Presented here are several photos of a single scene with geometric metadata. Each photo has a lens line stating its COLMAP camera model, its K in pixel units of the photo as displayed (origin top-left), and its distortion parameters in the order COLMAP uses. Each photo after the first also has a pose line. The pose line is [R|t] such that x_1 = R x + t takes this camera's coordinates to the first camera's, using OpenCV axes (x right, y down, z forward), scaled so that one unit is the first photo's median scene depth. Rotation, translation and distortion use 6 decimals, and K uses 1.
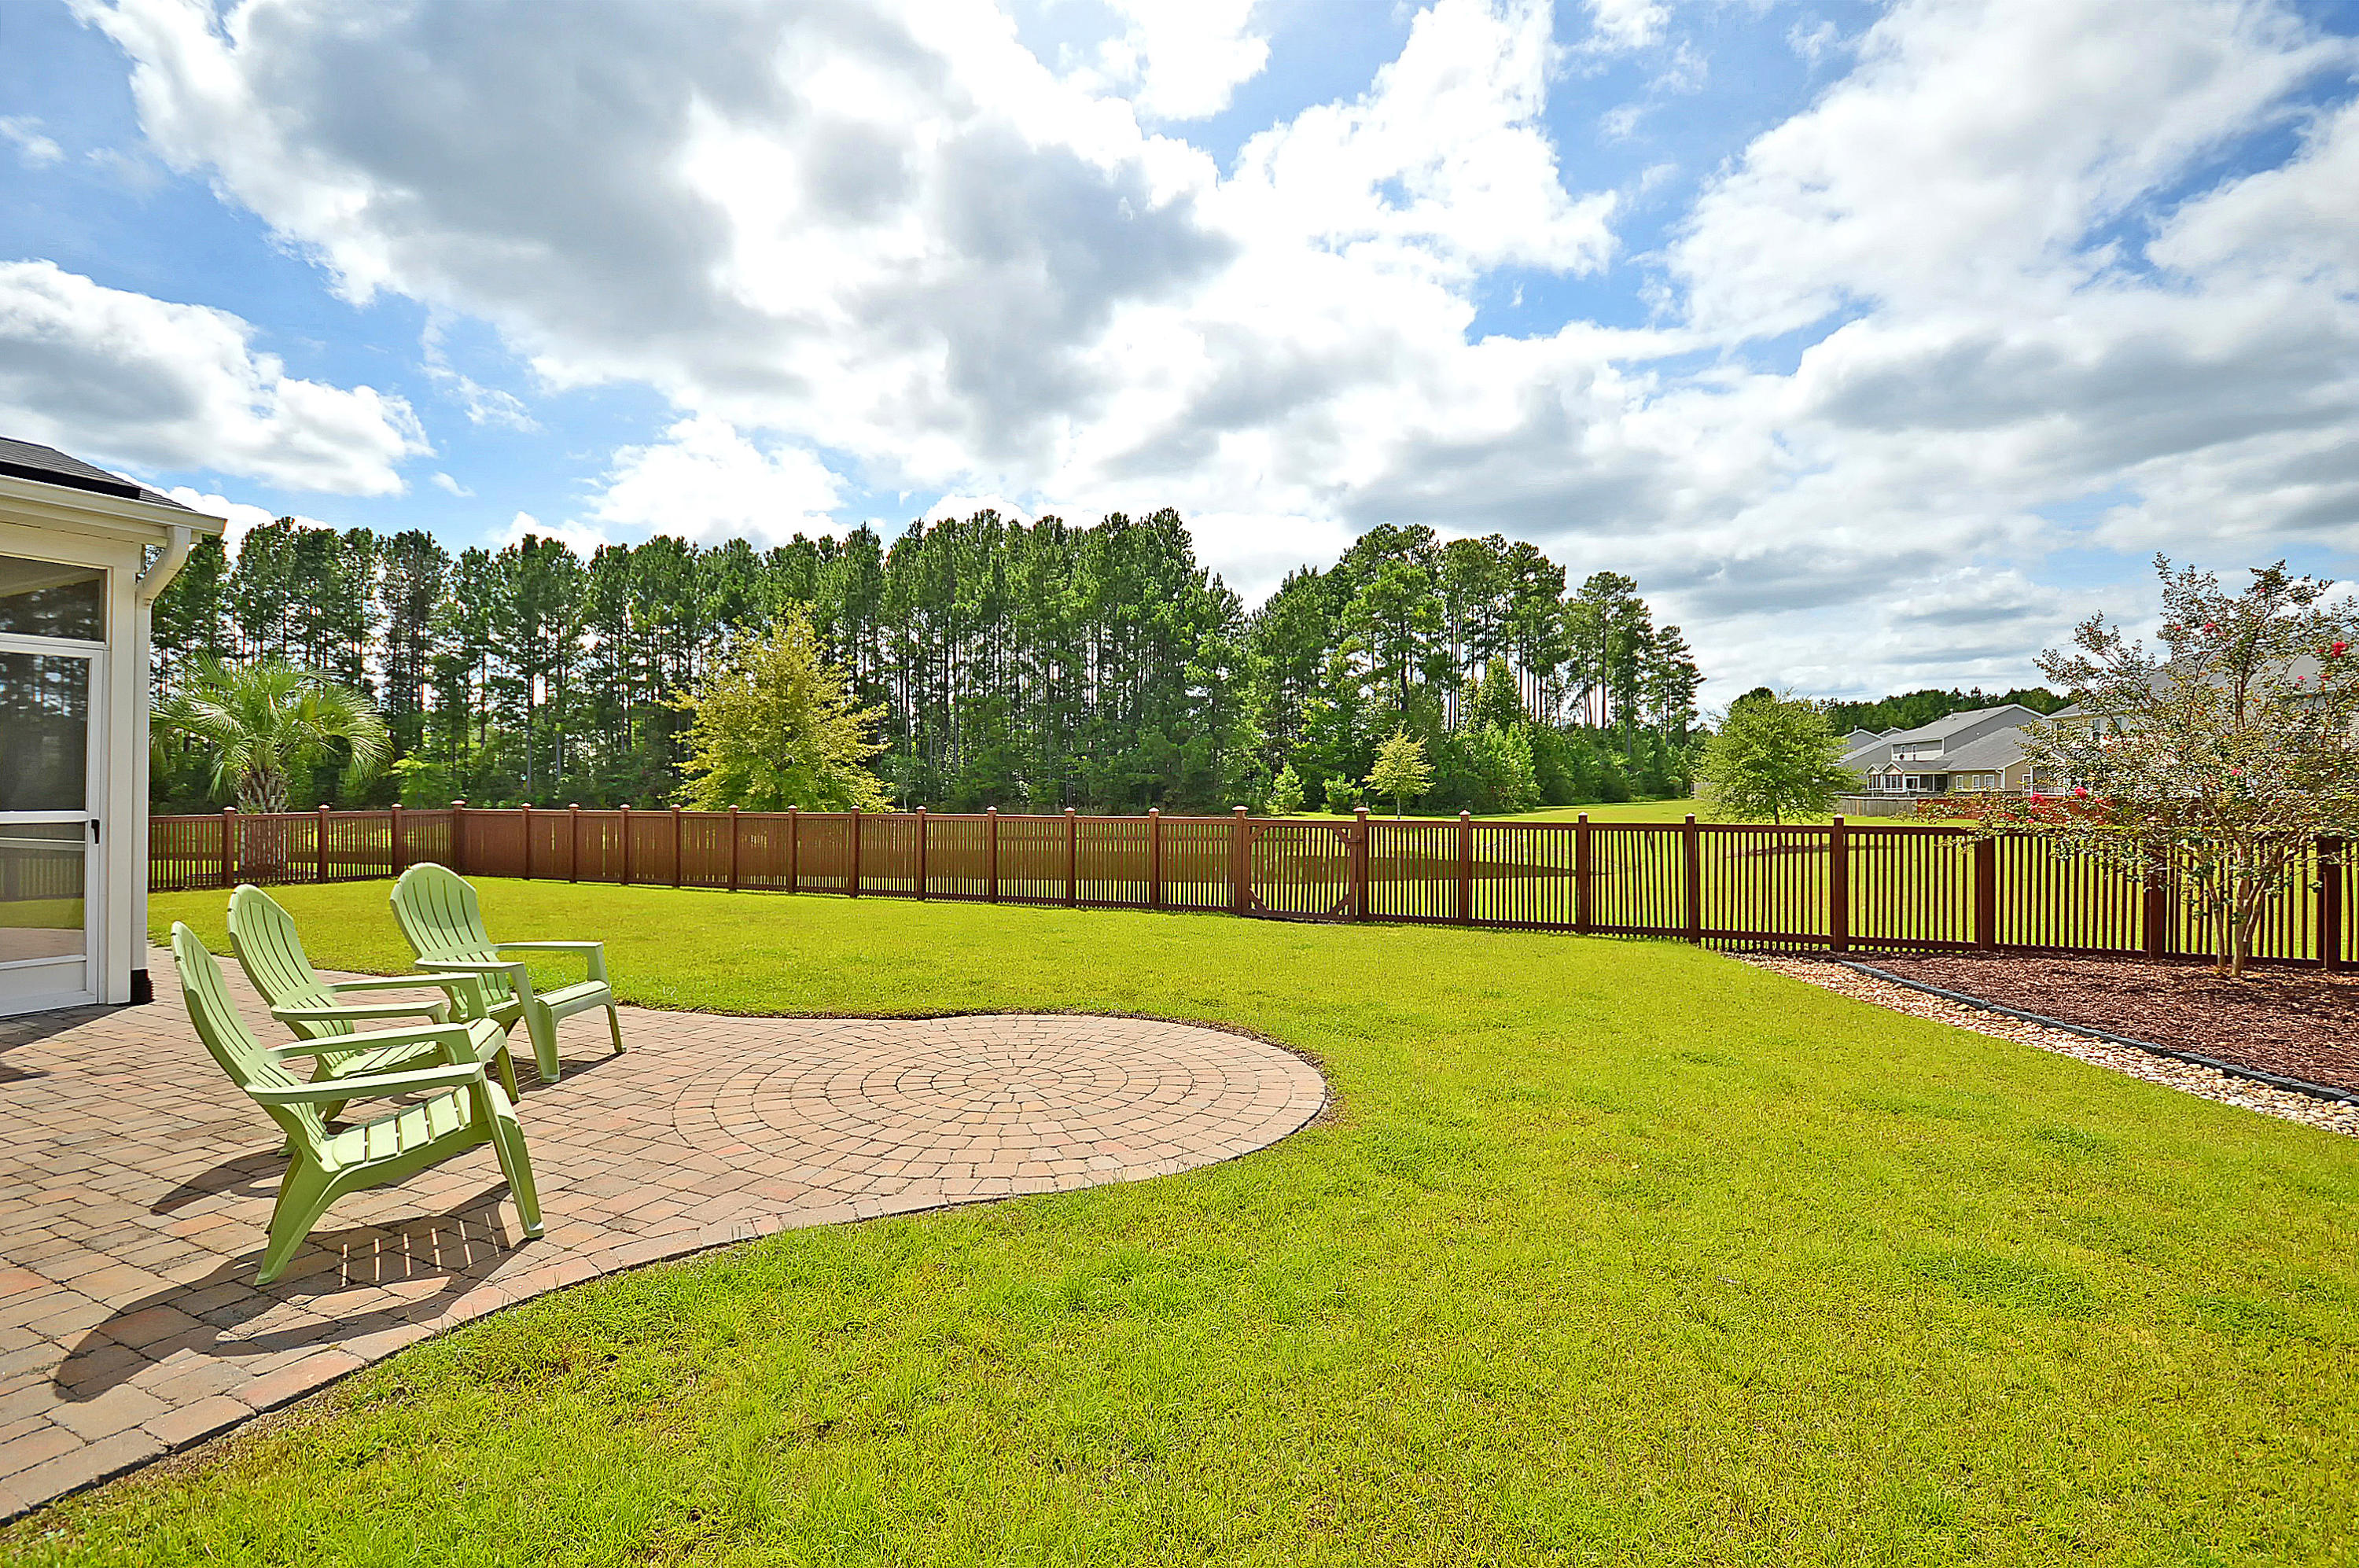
lens RADIAL K [[1073.9, 0, 1157.9], [0, 1073.9, 788.5], [0, 0, 1]] dist [-0.001872, -0.008755]
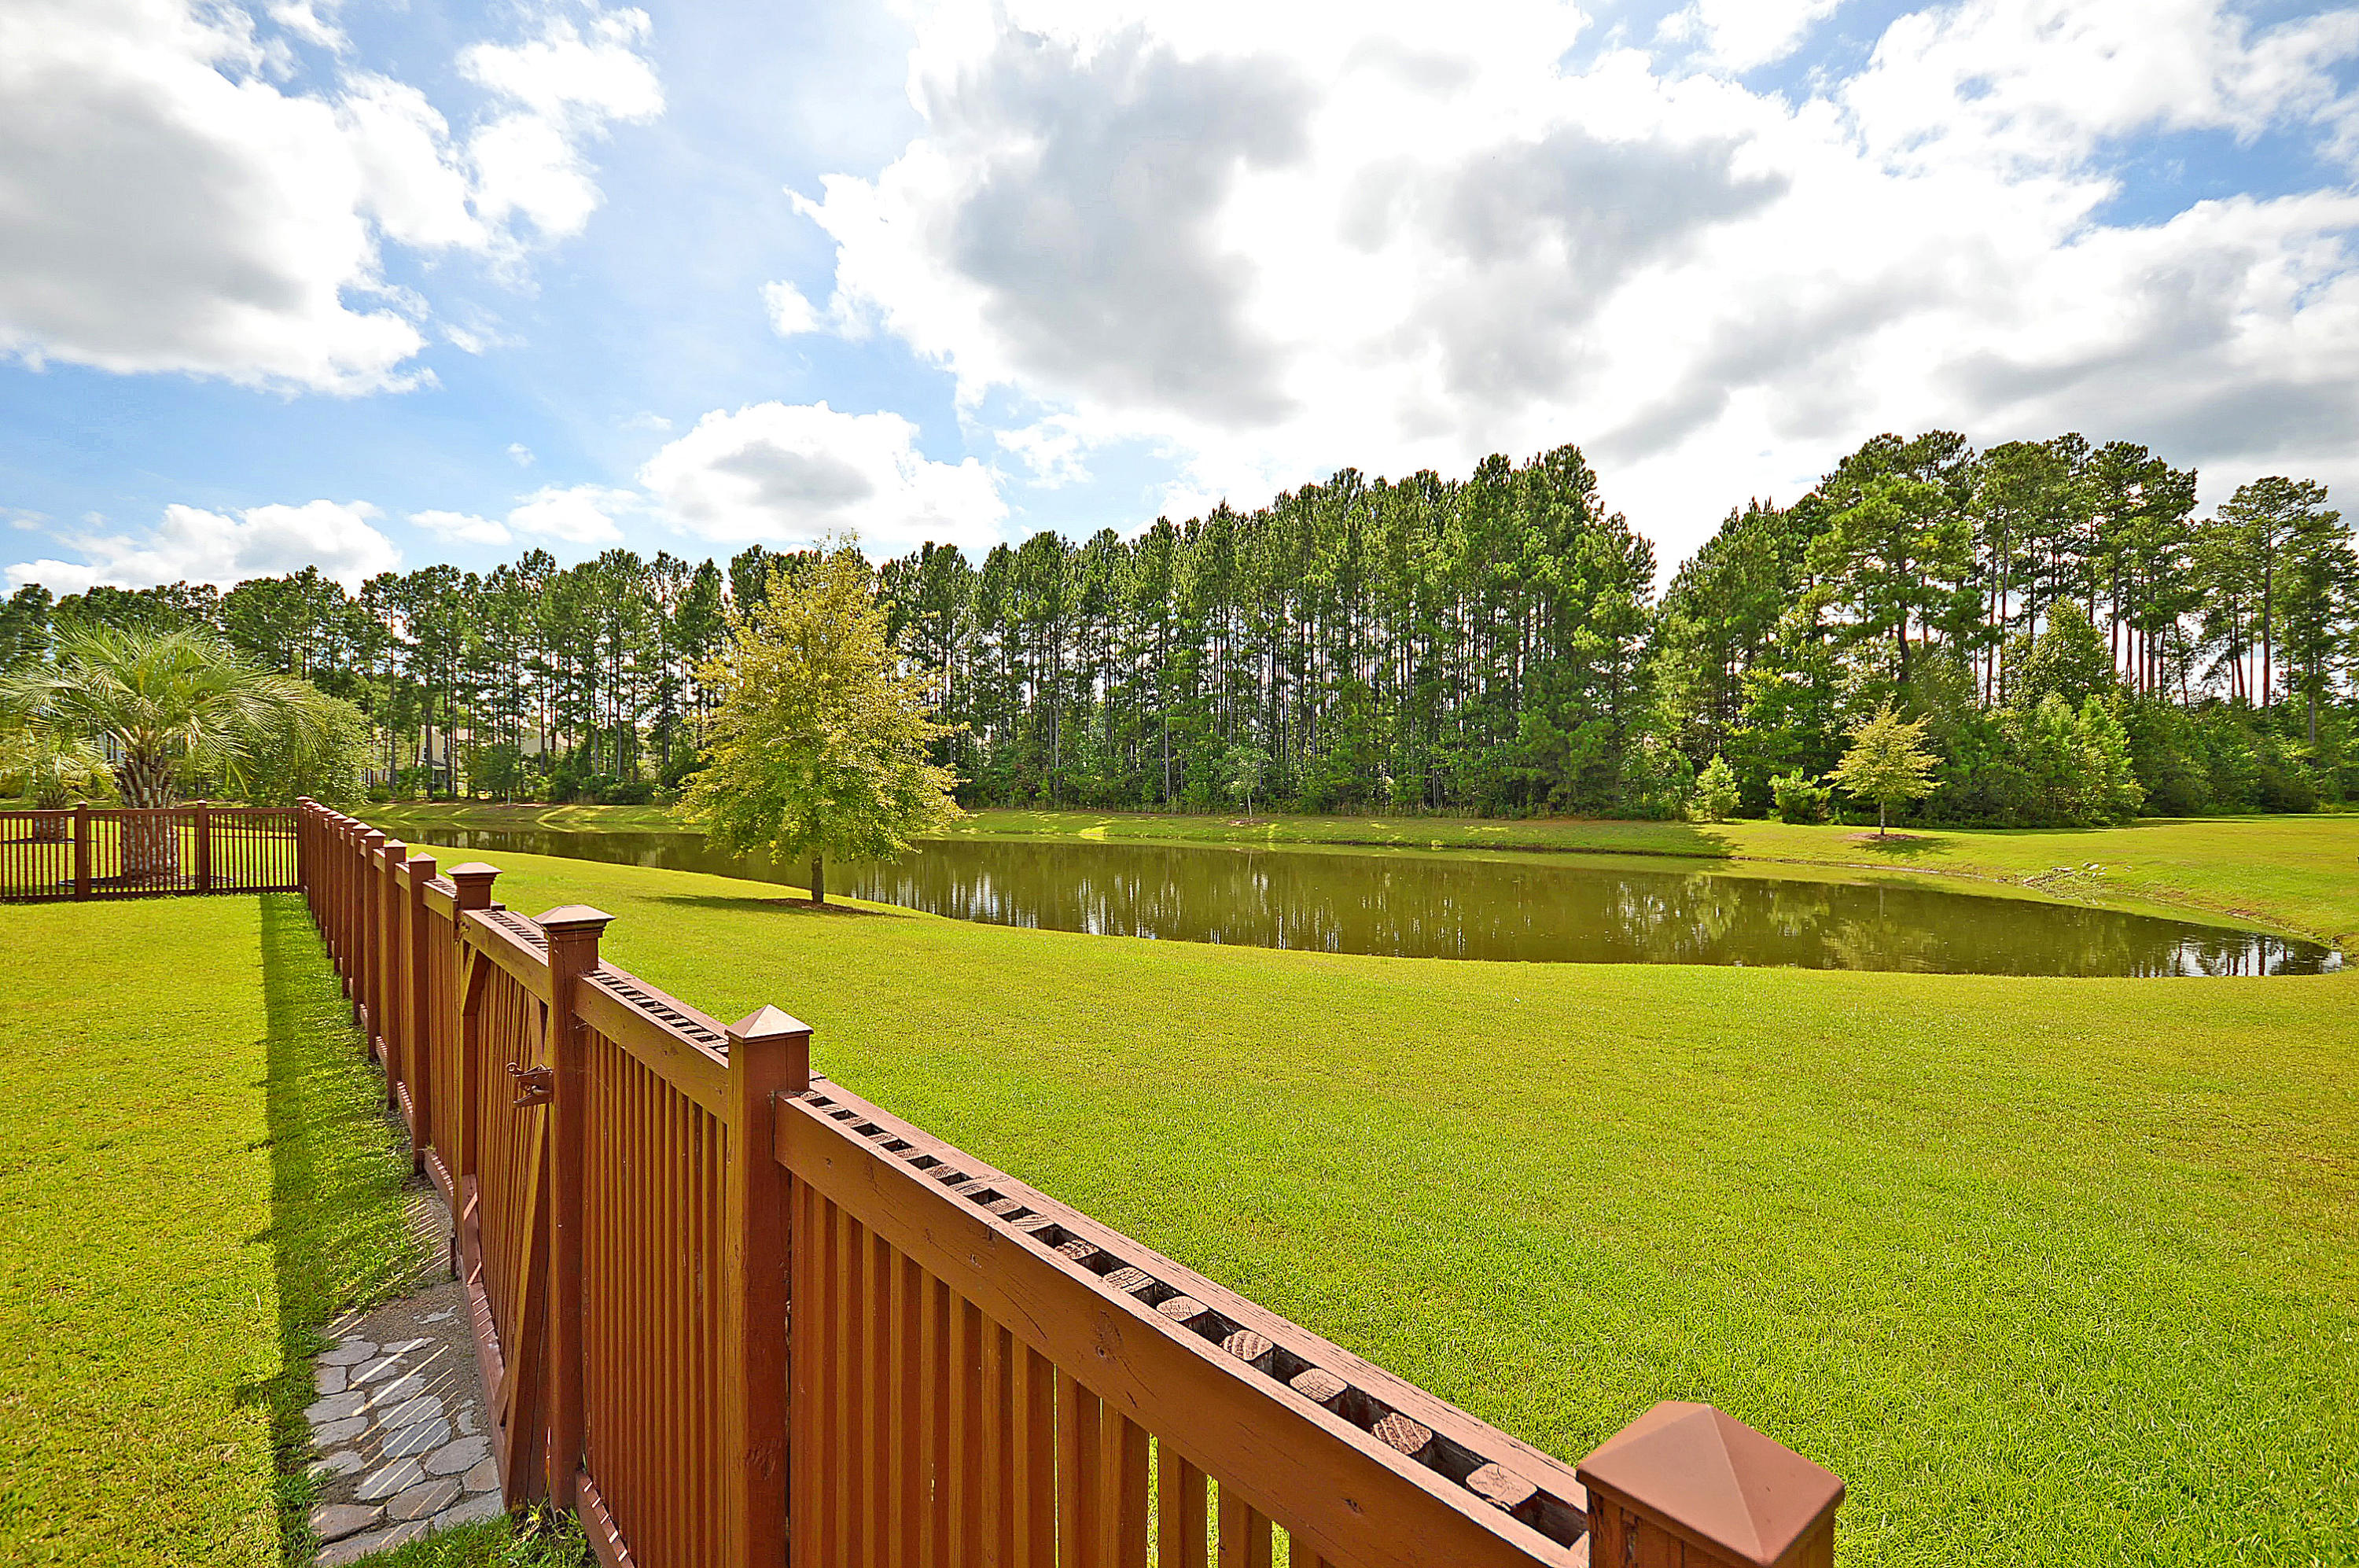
lens RADIAL K [[1073.9, 0, 1144.9], [0, 1073.9, 784.6], [0, 0, 1]] dist [-0.001872, -0.008755]
pose [[0.912777, 0.009385, -0.408351, 0.052615], [-0.009097, 0.999955, 0.002646, -0.000483], [0.408358, 0.001300, 0.912821, 0.121535]]
